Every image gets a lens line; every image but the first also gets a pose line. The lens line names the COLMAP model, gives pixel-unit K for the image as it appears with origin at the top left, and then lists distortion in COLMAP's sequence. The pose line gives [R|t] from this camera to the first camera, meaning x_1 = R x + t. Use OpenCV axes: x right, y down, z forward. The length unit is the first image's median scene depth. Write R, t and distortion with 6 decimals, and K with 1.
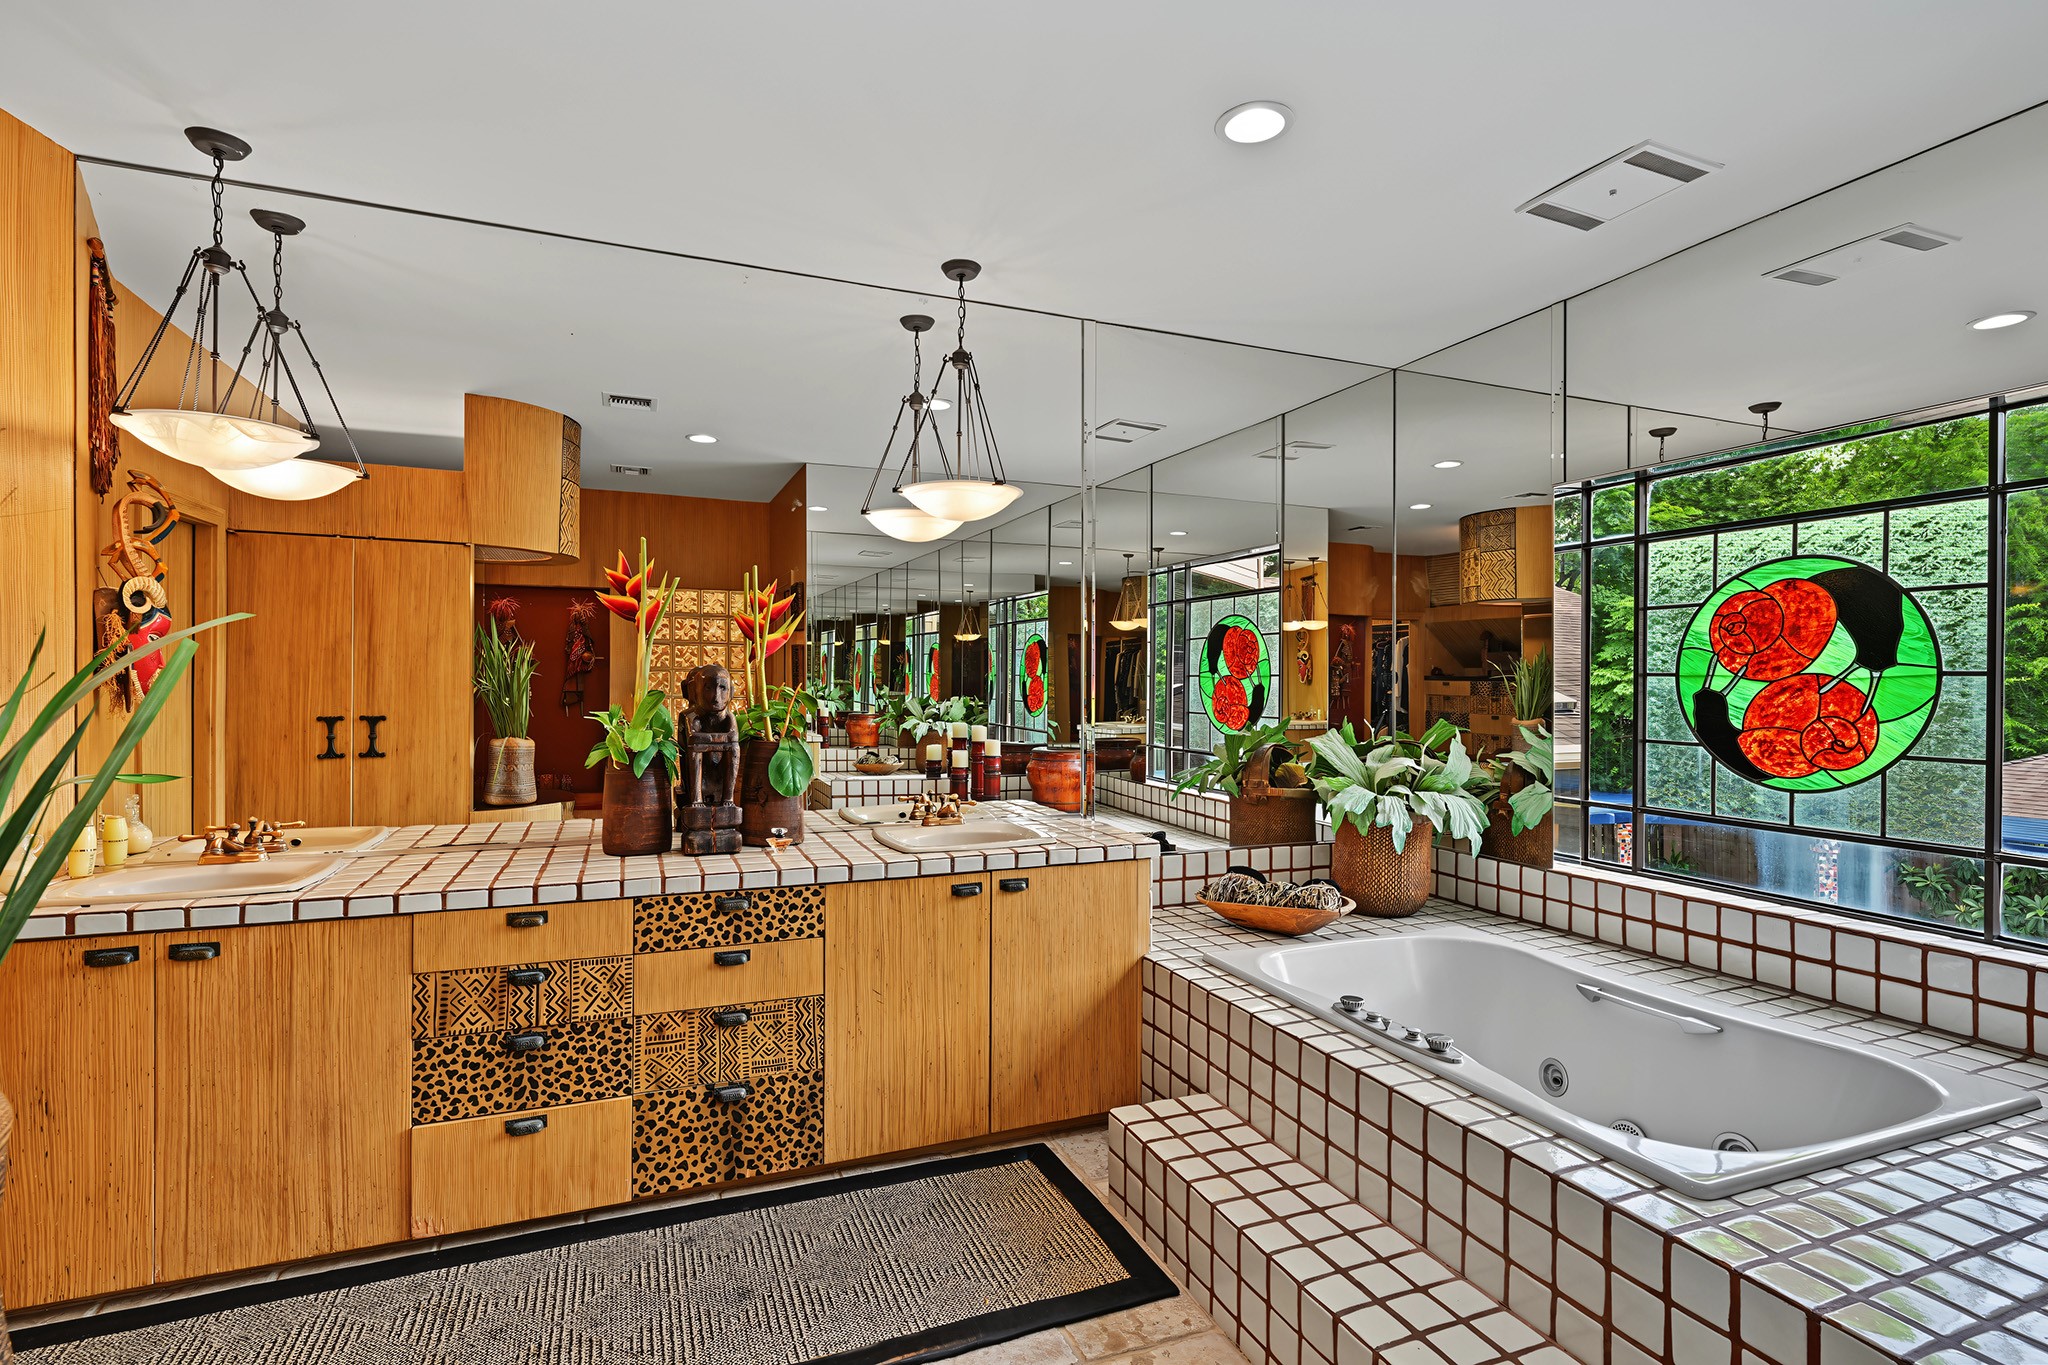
lens RADIAL K [[980.3, 0, 1017.9], [0, 980.3, 683.4], [0, 0, 1]] dist [-0.006178, -0.000092]
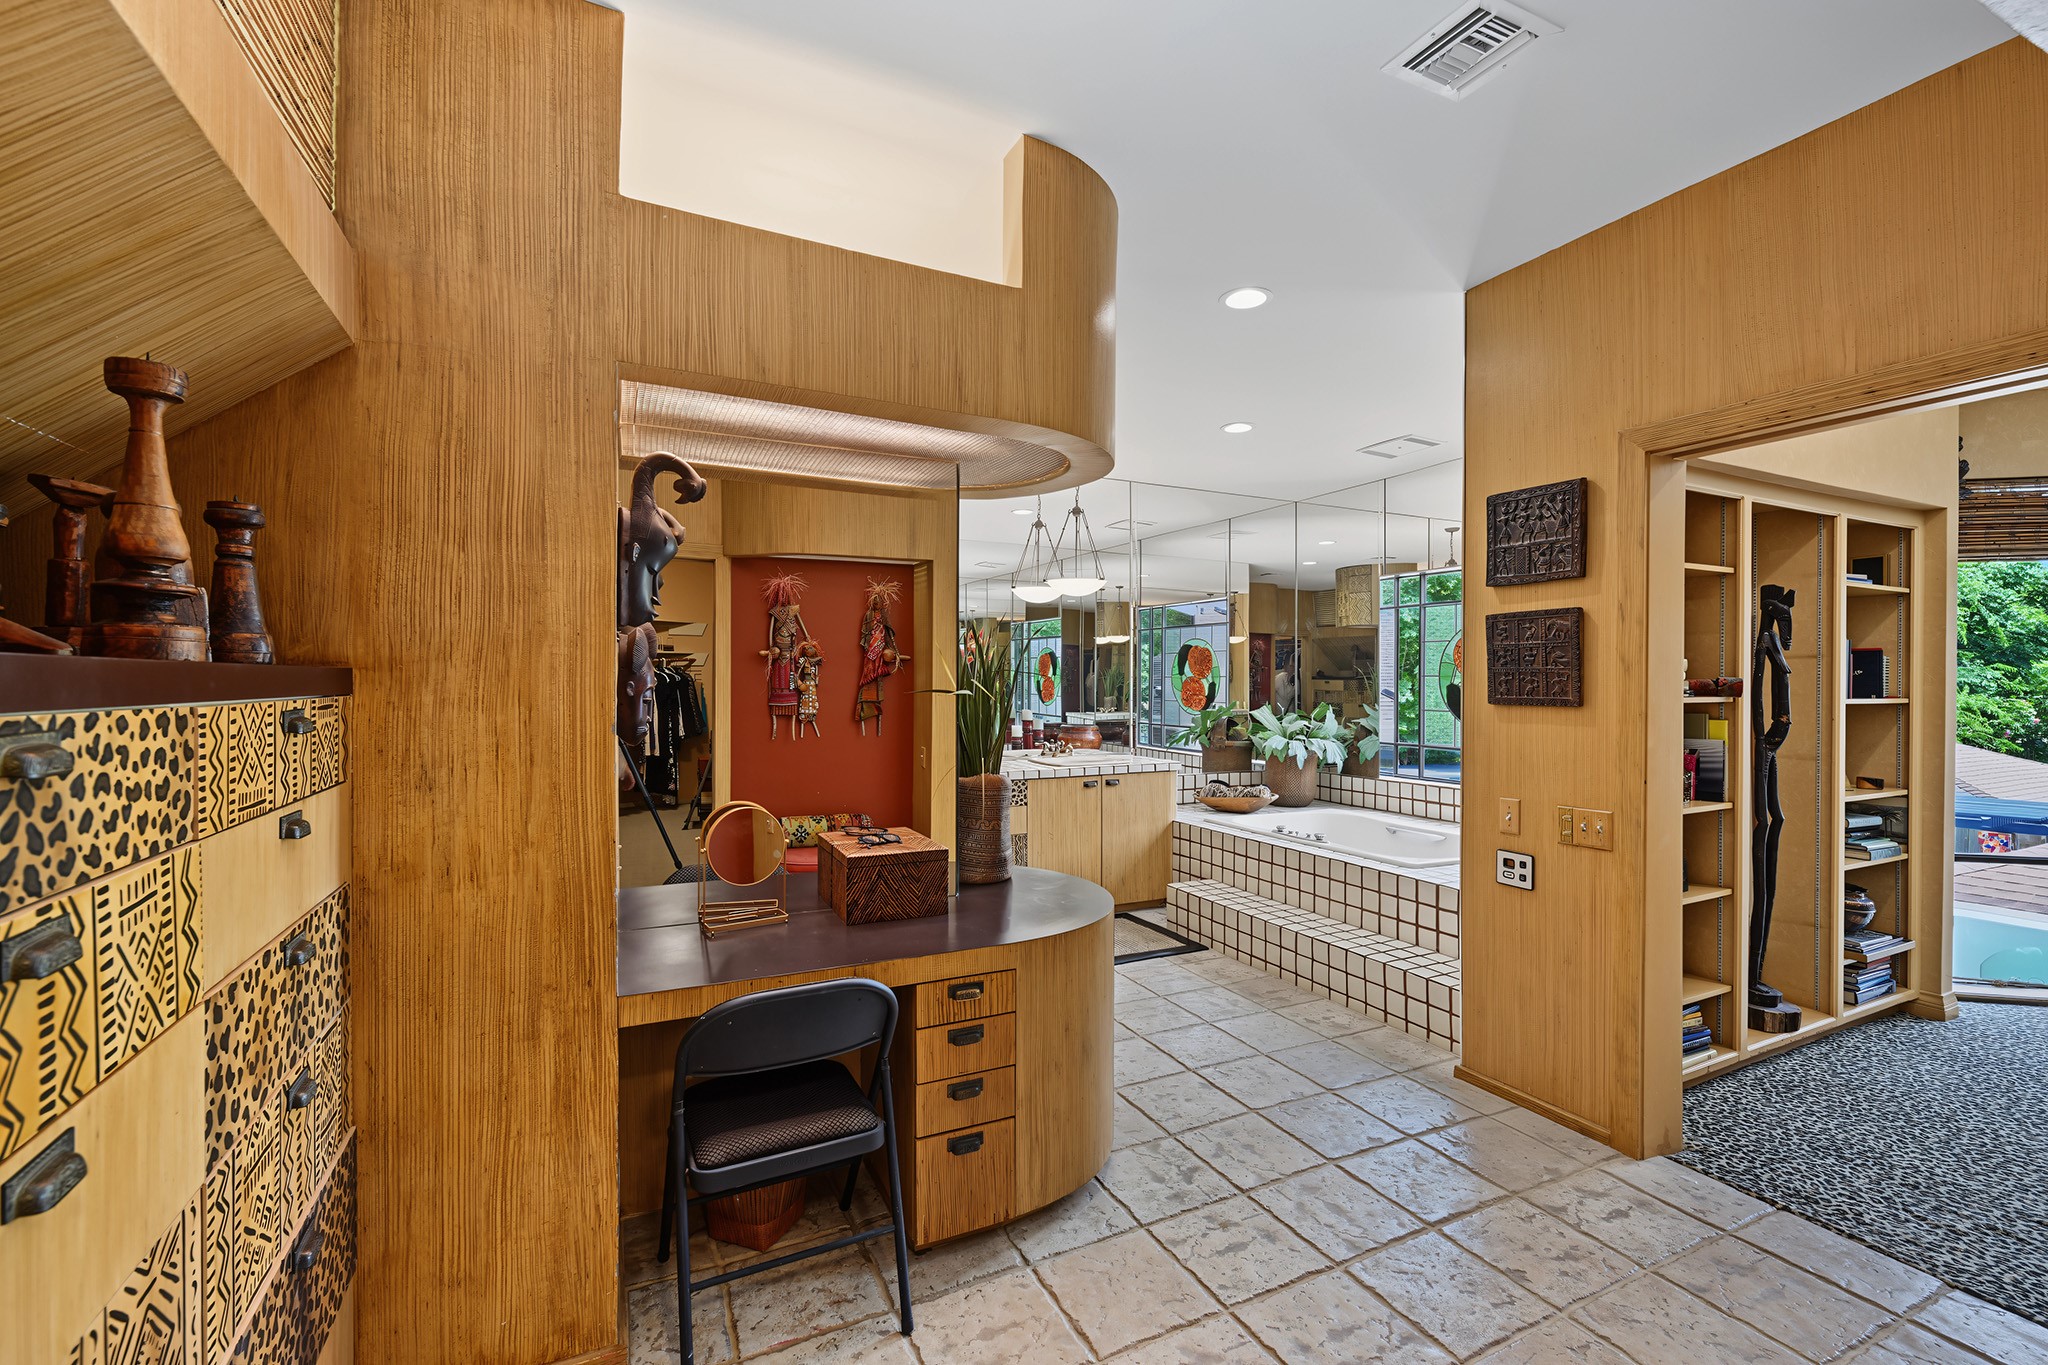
lens RADIAL K [[866.1, 0, 1029.0], [0, 866.1, 684.6], [0, 0, 1]] dist [0.001867, 0.000009]
pose [[0.996959, -0.001289, 0.077915, -0.242923], [0.001125, 0.999997, 0.002151, 0.002791], [-0.077917, -0.002057, 0.996958, -0.579454]]
